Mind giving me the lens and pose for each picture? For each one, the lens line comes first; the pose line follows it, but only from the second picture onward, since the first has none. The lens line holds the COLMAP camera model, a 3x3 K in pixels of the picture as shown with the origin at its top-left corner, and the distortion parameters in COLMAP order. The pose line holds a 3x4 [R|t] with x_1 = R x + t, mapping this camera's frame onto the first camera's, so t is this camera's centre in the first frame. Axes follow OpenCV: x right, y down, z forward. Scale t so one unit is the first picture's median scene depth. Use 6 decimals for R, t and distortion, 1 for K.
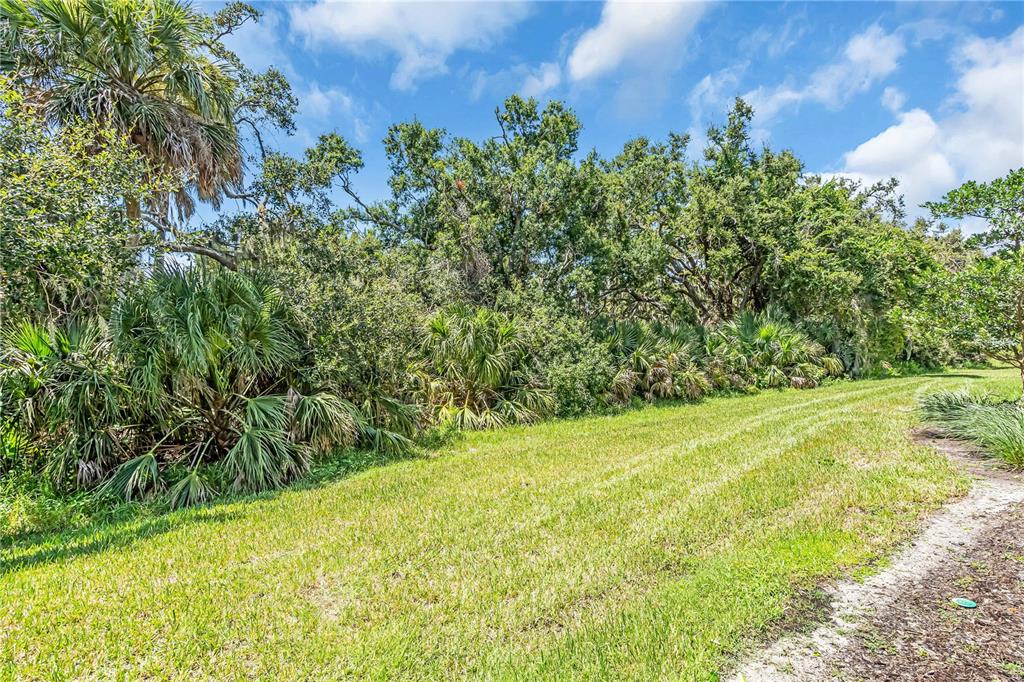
lens RADIAL K [[471.9, 0, 513.9], [0, 471.9, 347.0], [0, 0, 1]] dist [-0.000834, -0.001419]
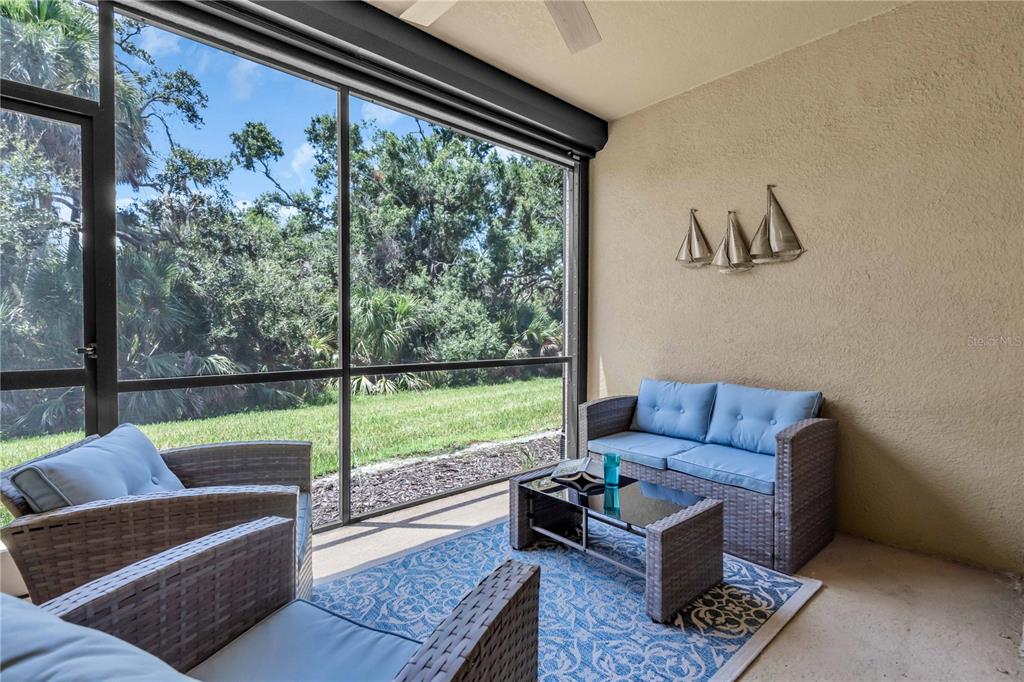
lens RADIAL K [[469.6, 0, 511.5], [0, 469.6, 343.6], [0, 0, 1]] dist [-0.011460, 0.000829]
pose [[0.995173, 0.006561, 0.097914, 0.125344], [-0.008420, 0.999792, 0.018588, 0.022687], [-0.097772, -0.019323, 0.995021, -0.140829]]
